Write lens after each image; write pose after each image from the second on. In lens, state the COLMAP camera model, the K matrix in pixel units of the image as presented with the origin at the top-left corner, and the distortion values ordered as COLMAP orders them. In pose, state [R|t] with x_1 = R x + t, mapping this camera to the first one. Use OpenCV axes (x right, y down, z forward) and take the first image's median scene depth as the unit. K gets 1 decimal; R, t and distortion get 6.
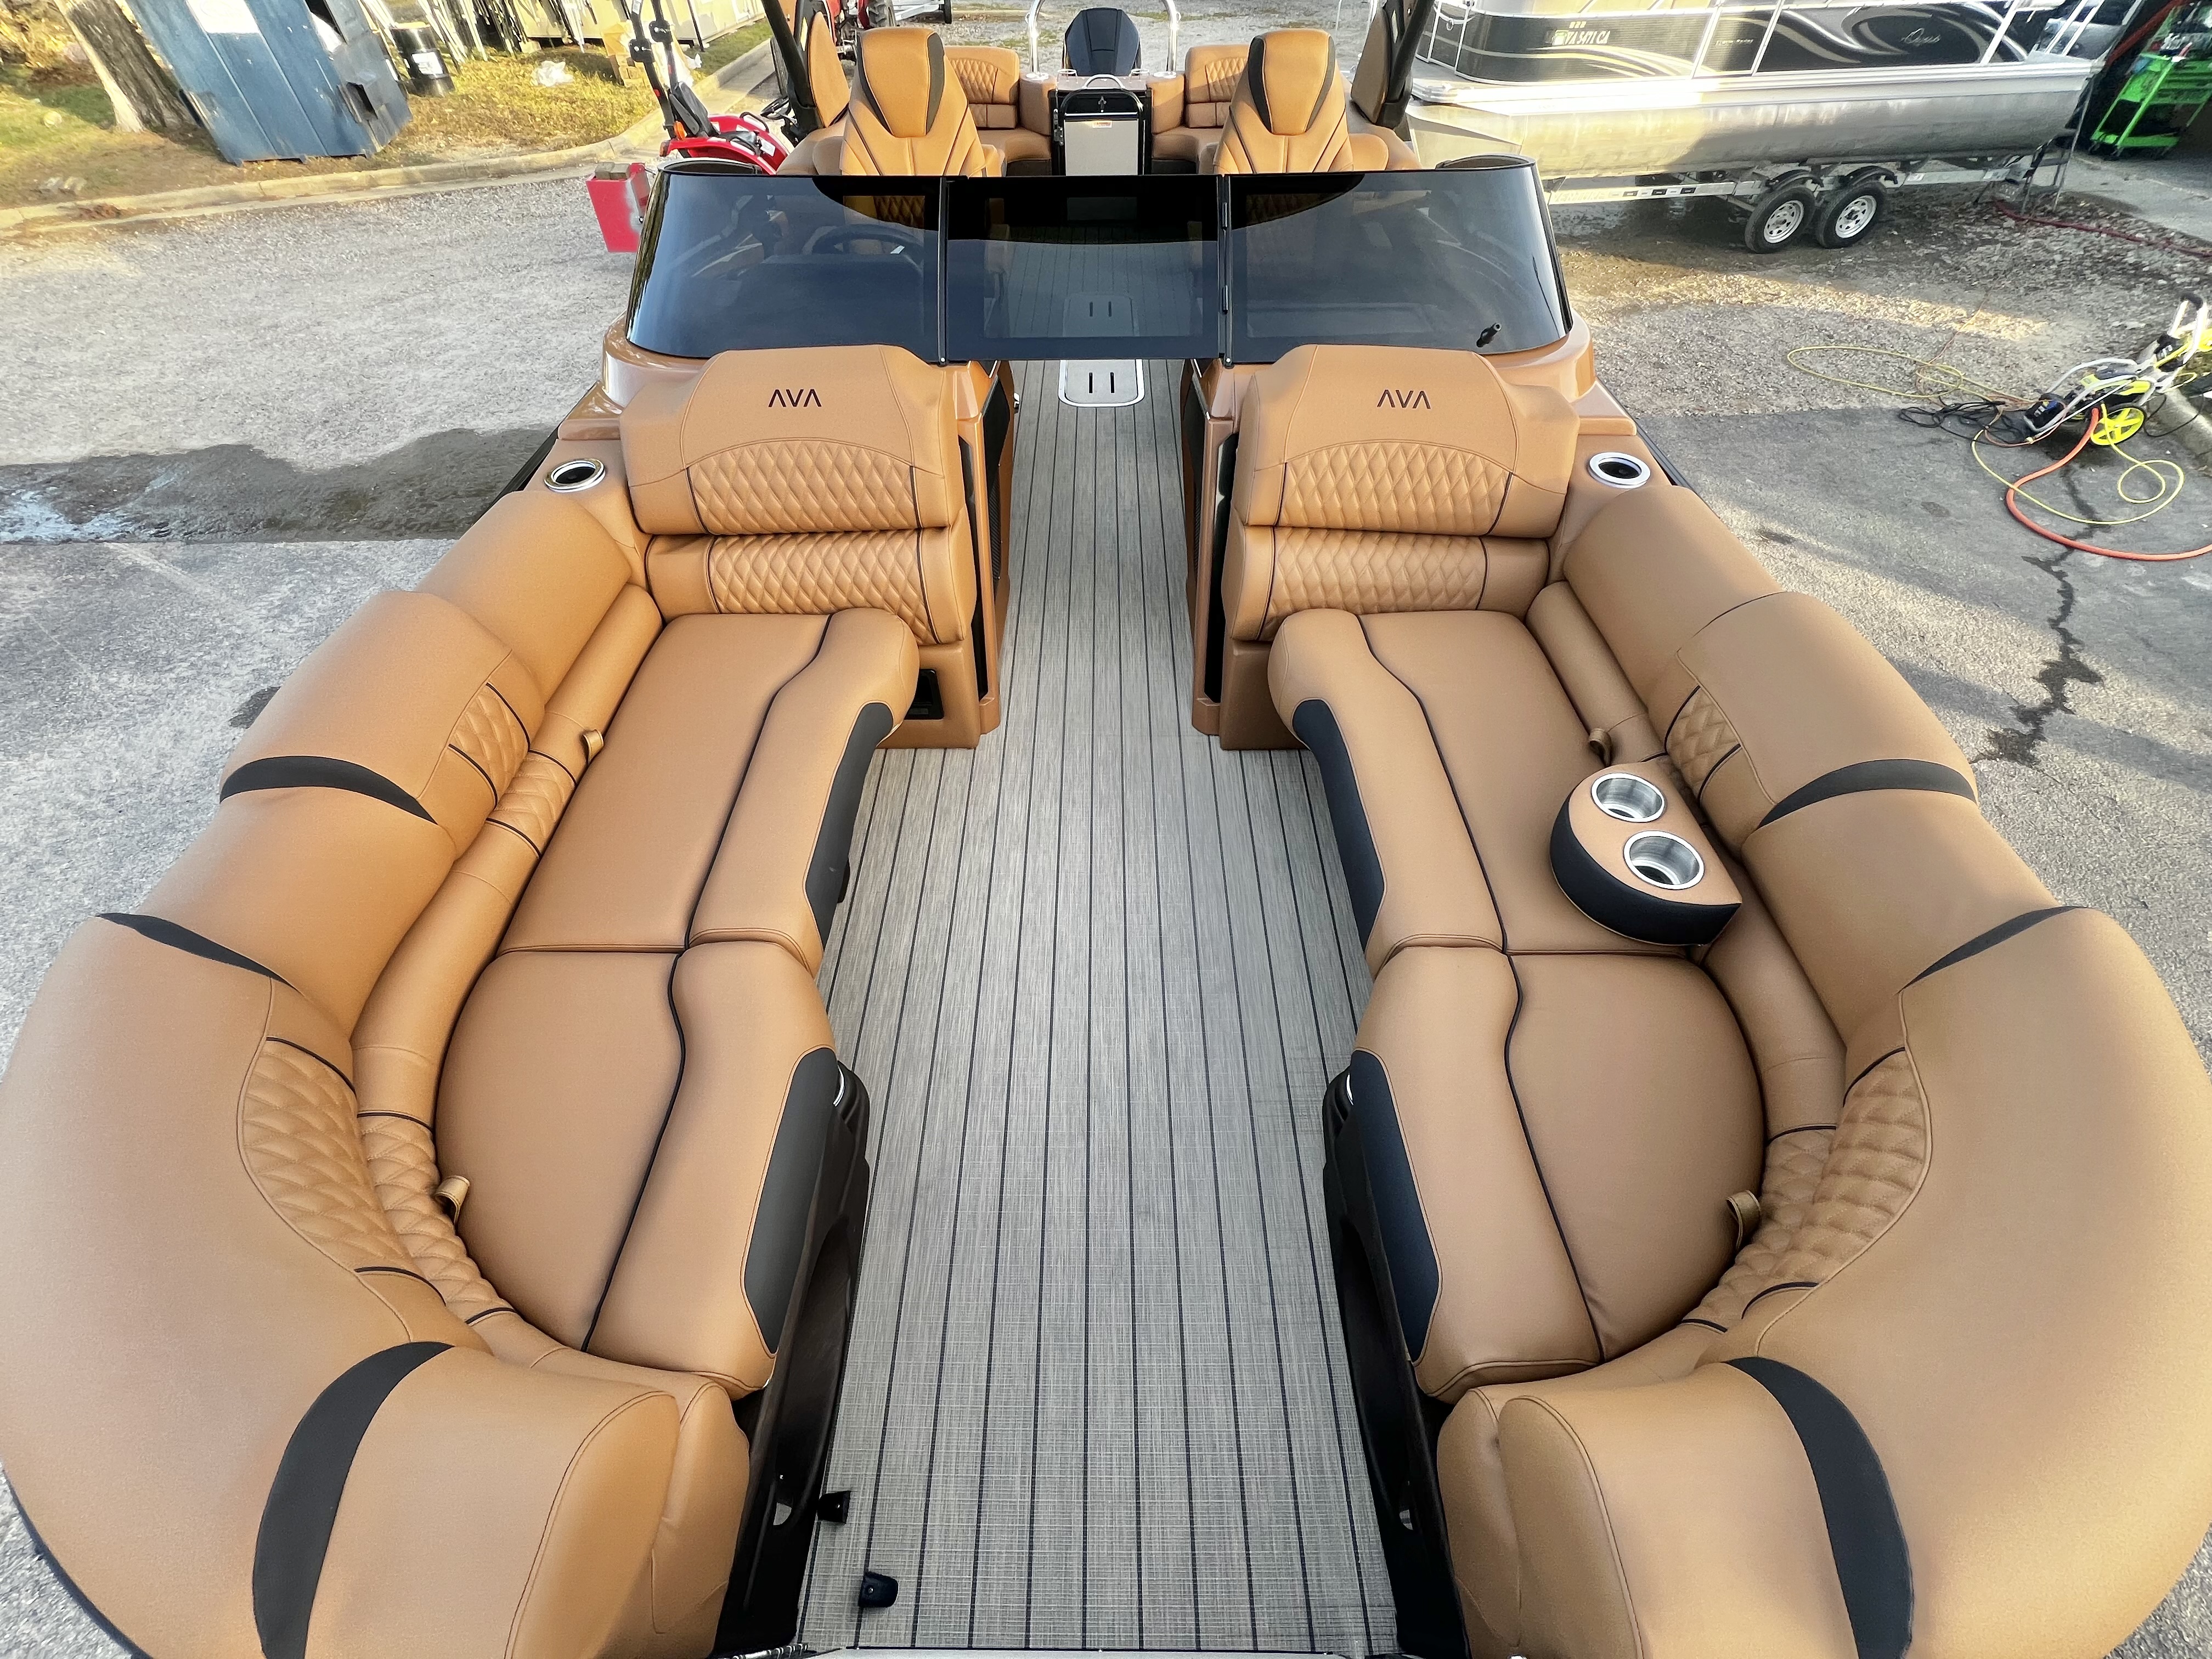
lens RADIAL K [[878.4, 0, 1100.0], [0, 878.4, 831.8], [0, 0, 1]] dist [0.002054, -0.001511]
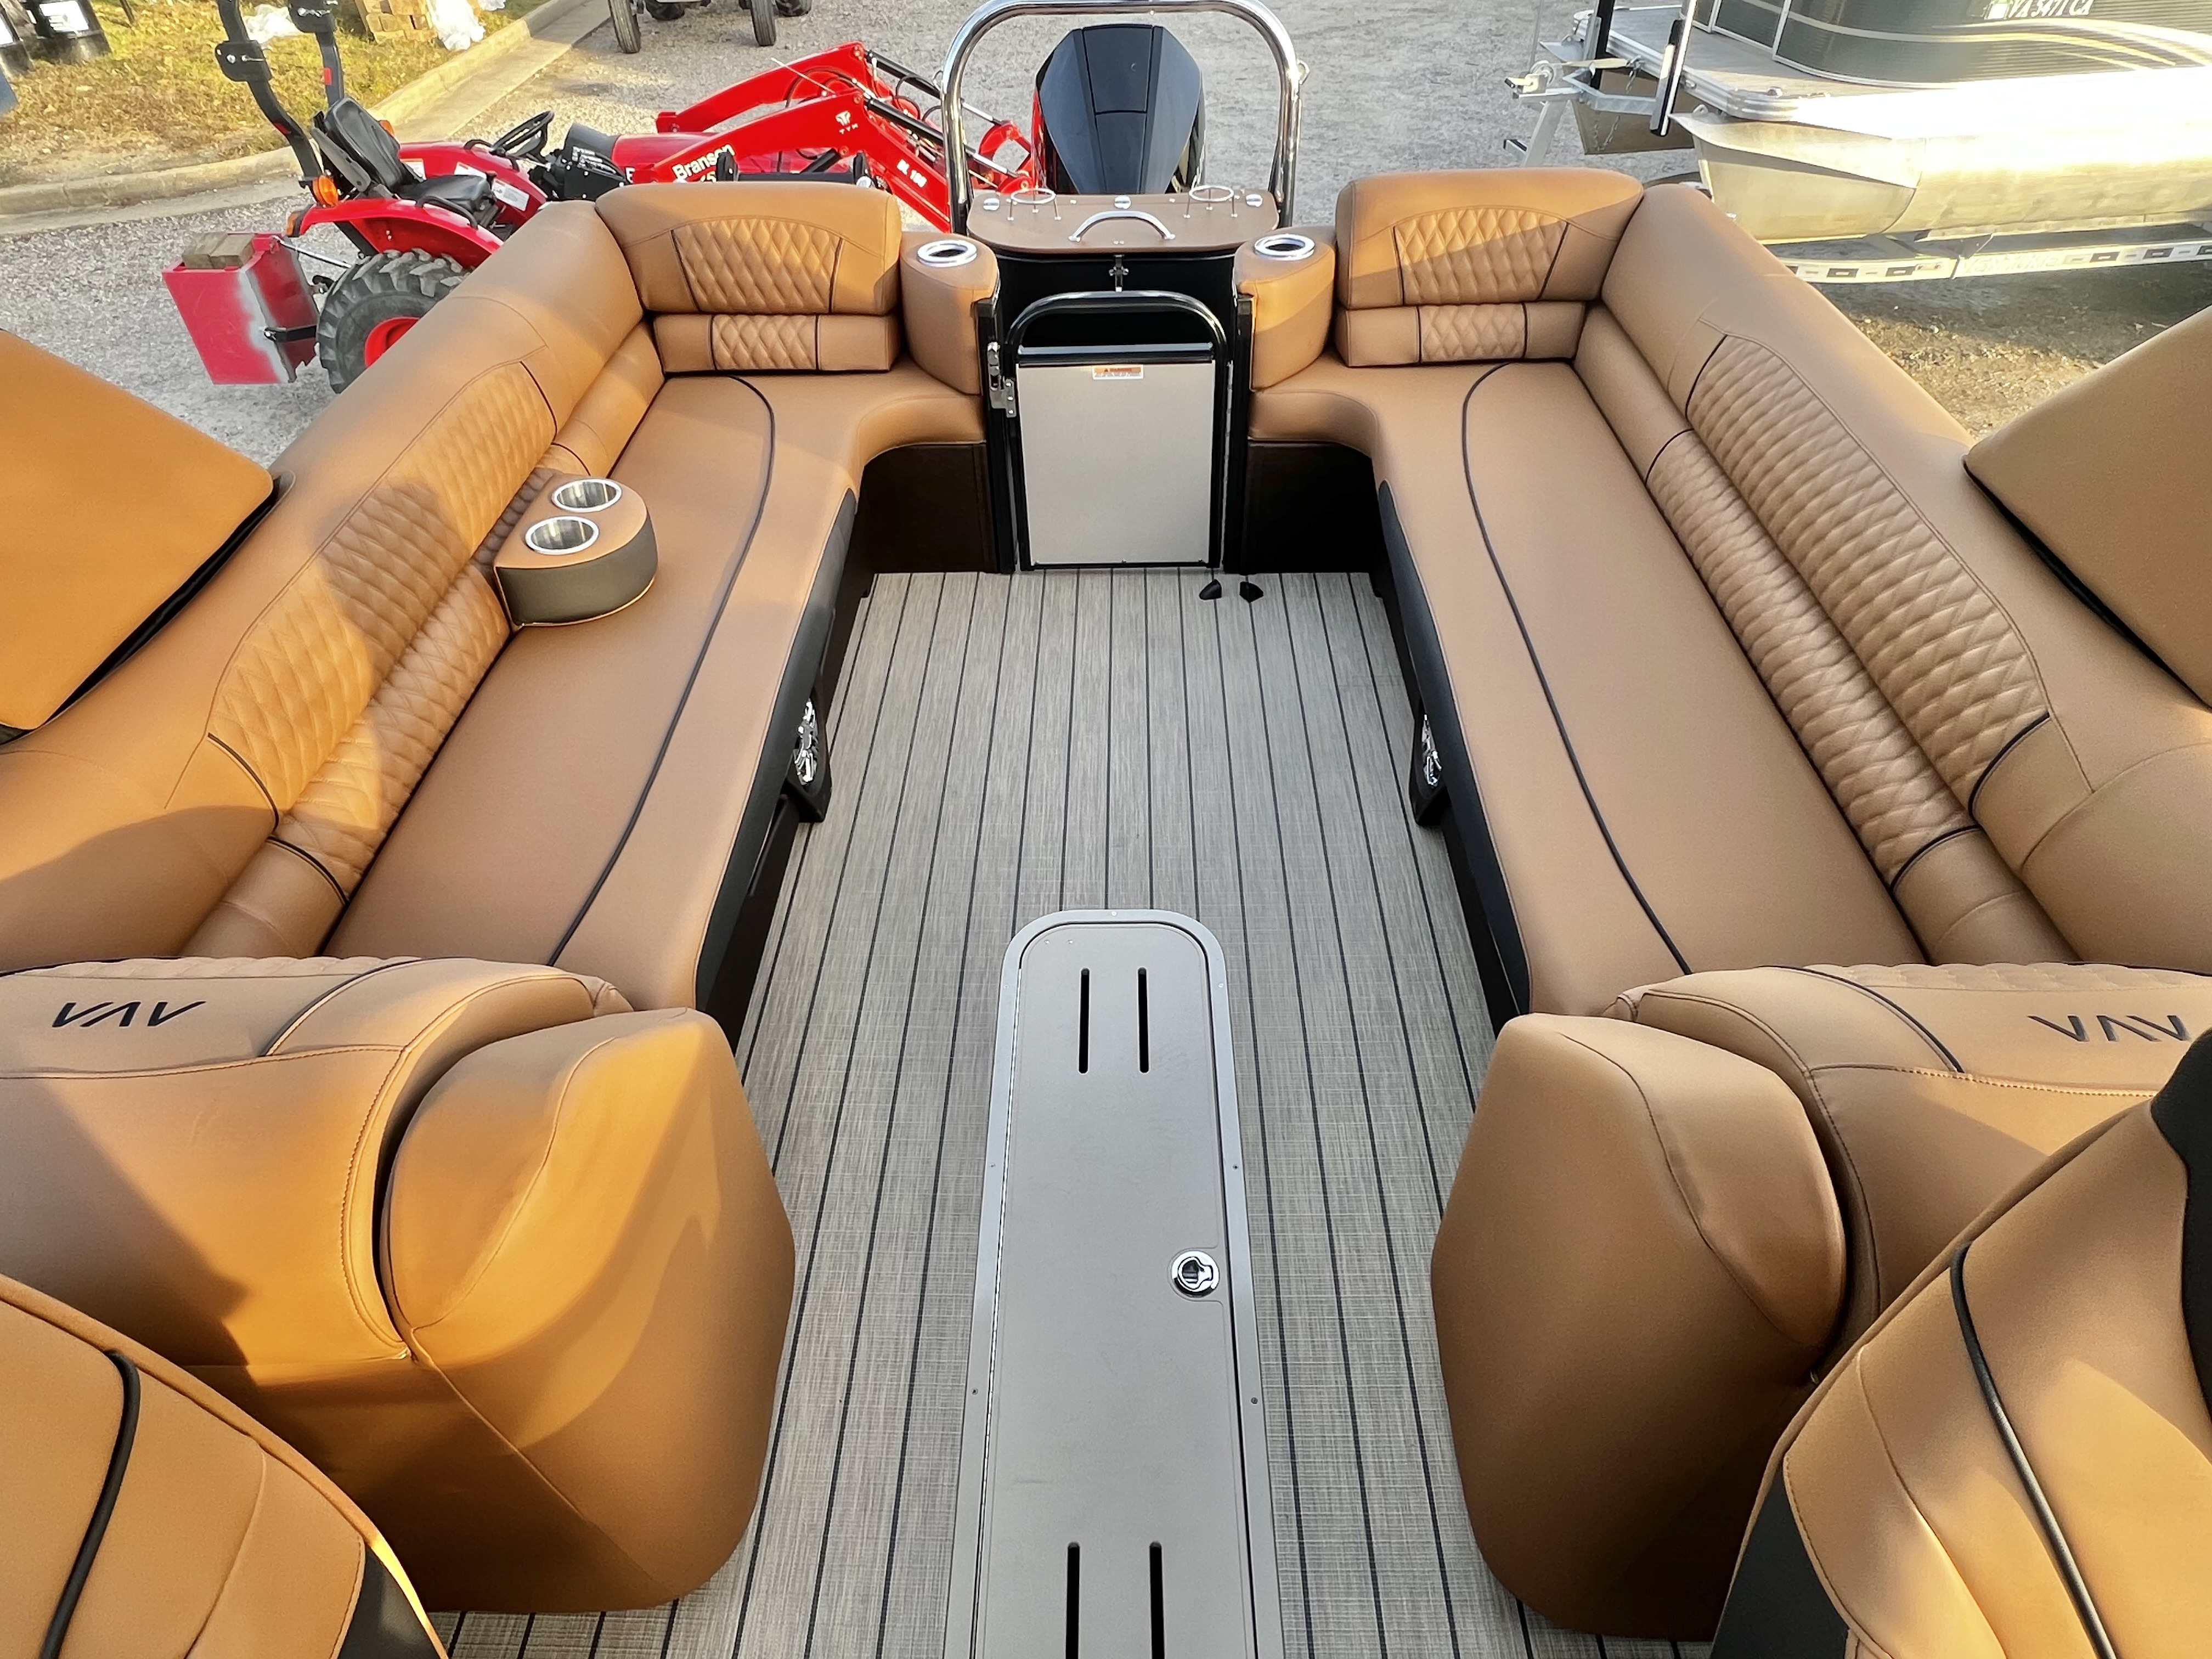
lens RADIAL K [[1246.9, 0, 1105.0], [0, 1246.9, 838.6], [0, 0, 1]] dist [0.001295, -0.001177]
pose [[0.999867, -0.004755, -0.015612, 0.004271], [0.003228, 0.995336, -0.096420, -0.557823], [0.015998, 0.096356, 0.995218, 0.492819]]
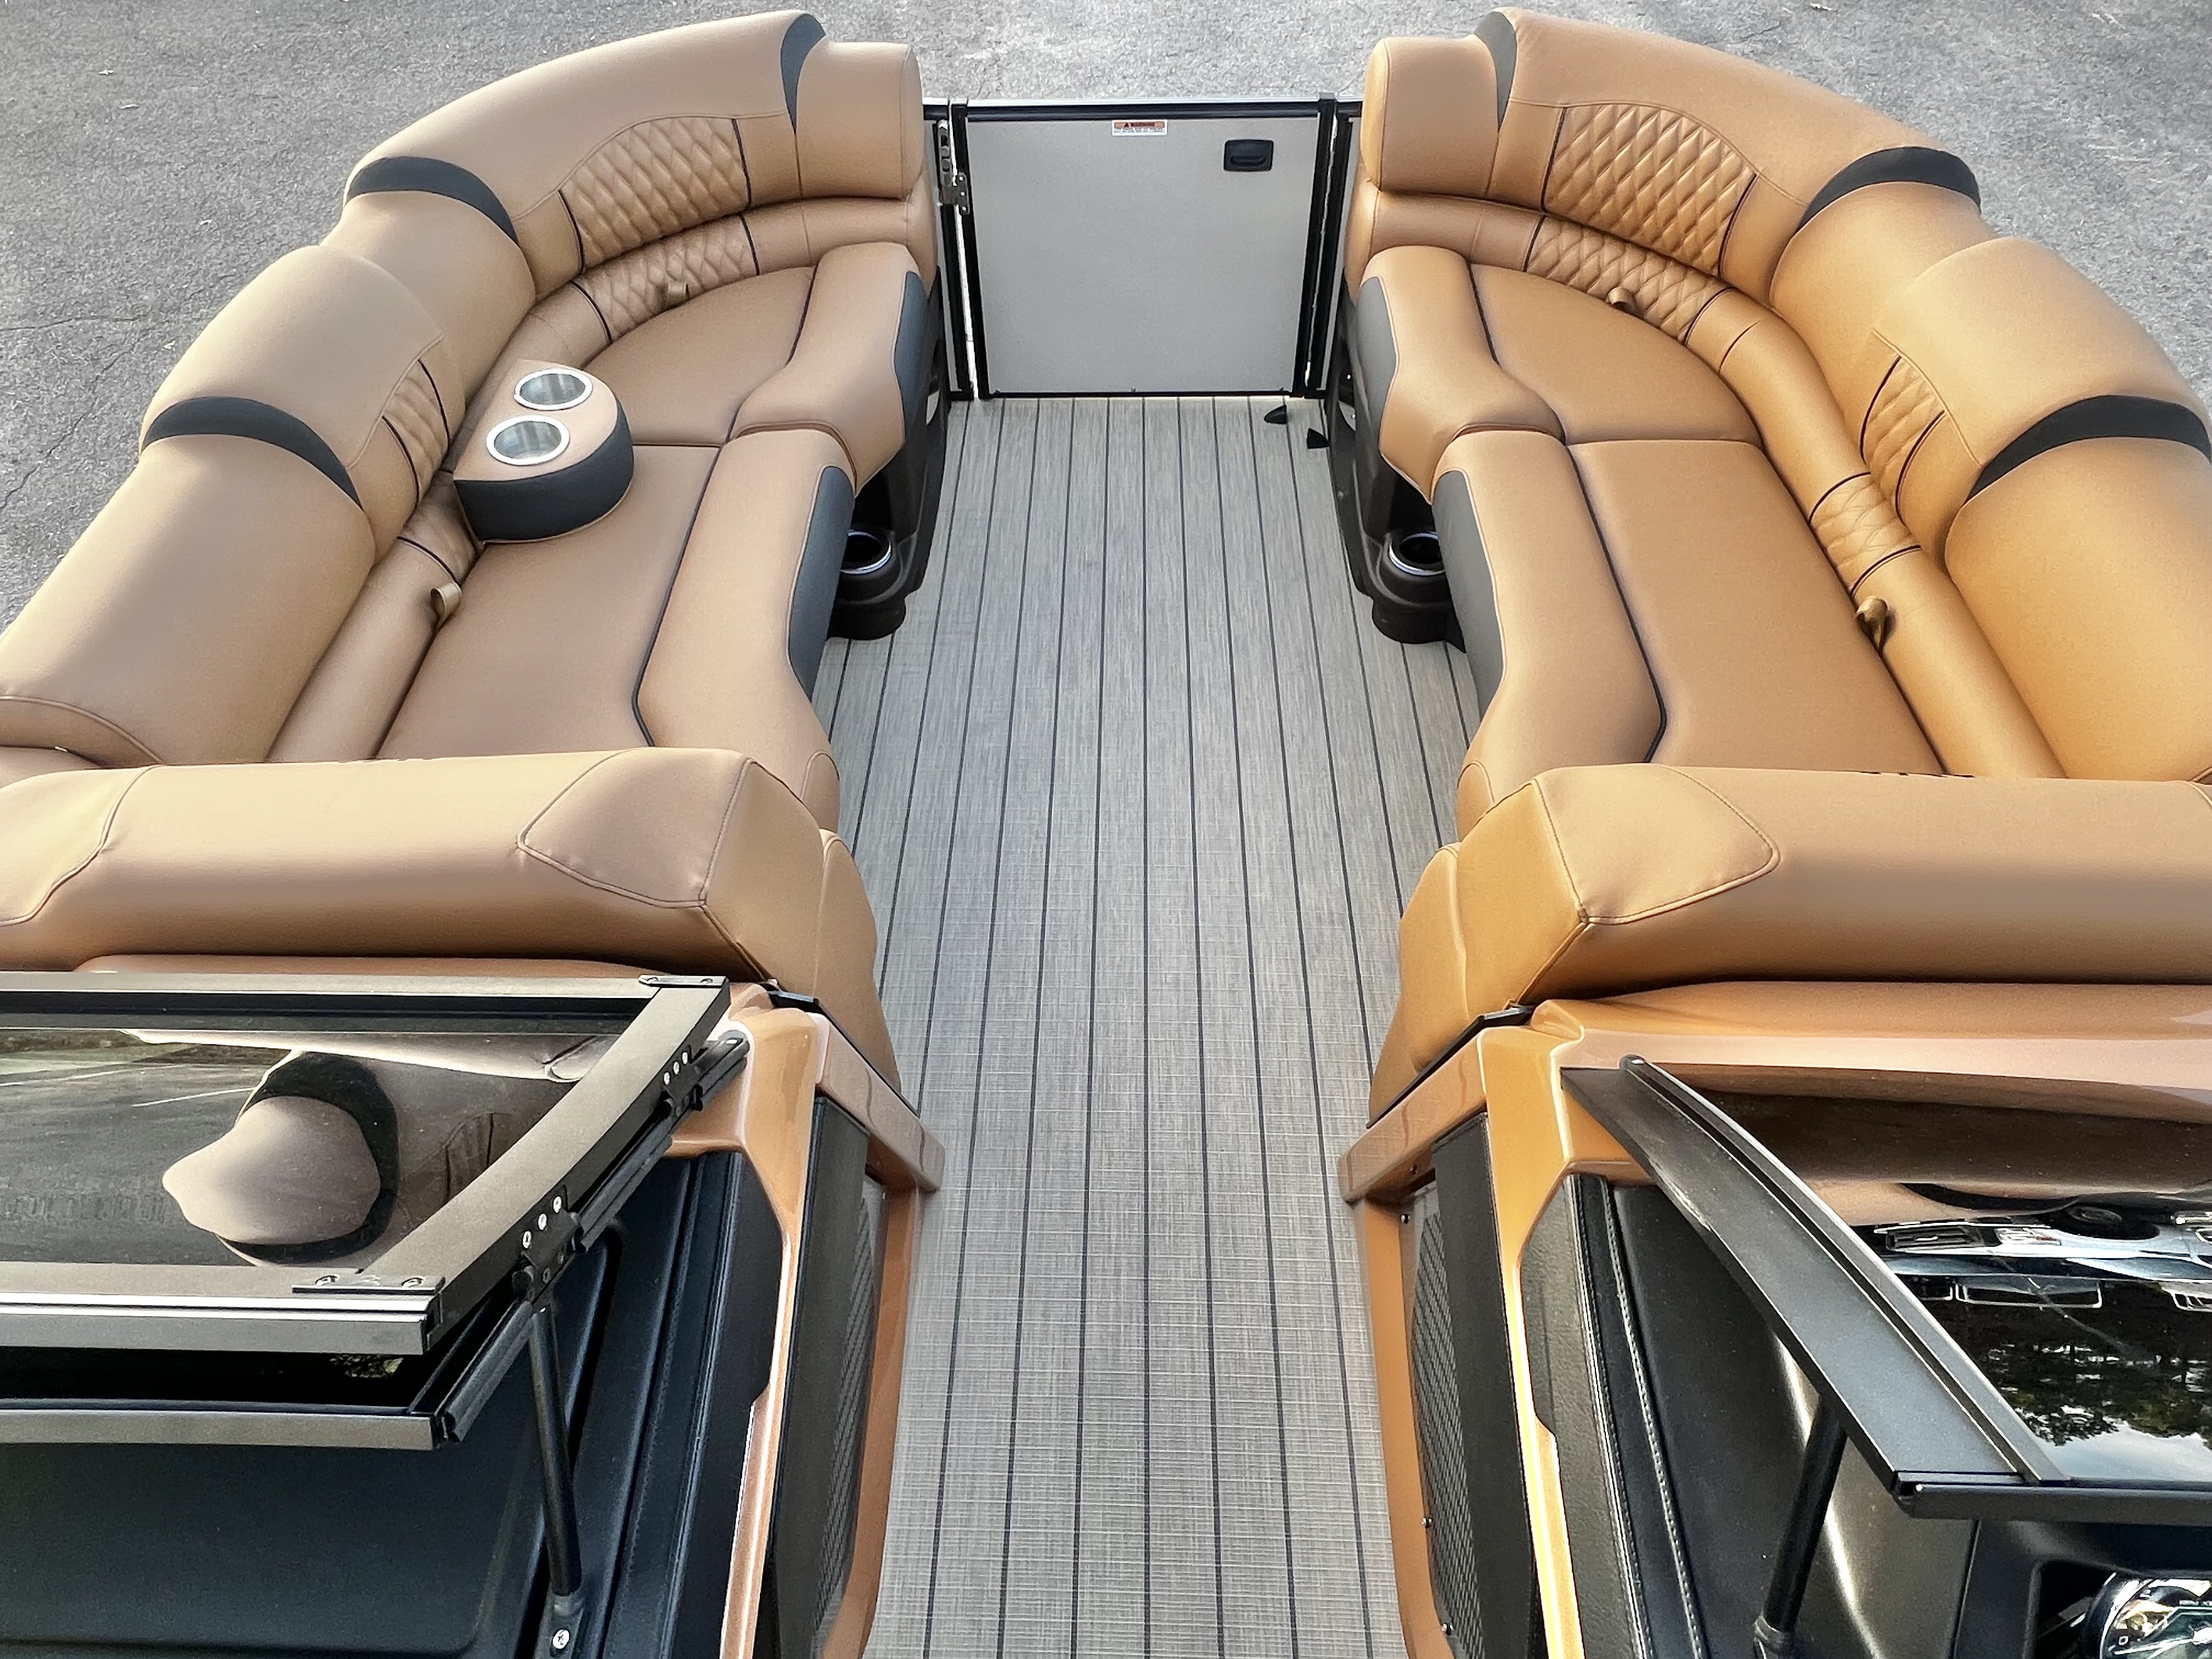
lens RADIAL K [[1350.0, 0, 1083.2], [0, 1350.0, 837.2], [0, 0, 1]] dist [0.006792, -0.005860]
pose [[-0.999338, -0.002885, 0.036275, 0.000111], [0.036295, -0.151032, 0.987862, -0.417381], [0.002629, 0.988525, 0.151036, 0.351938]]
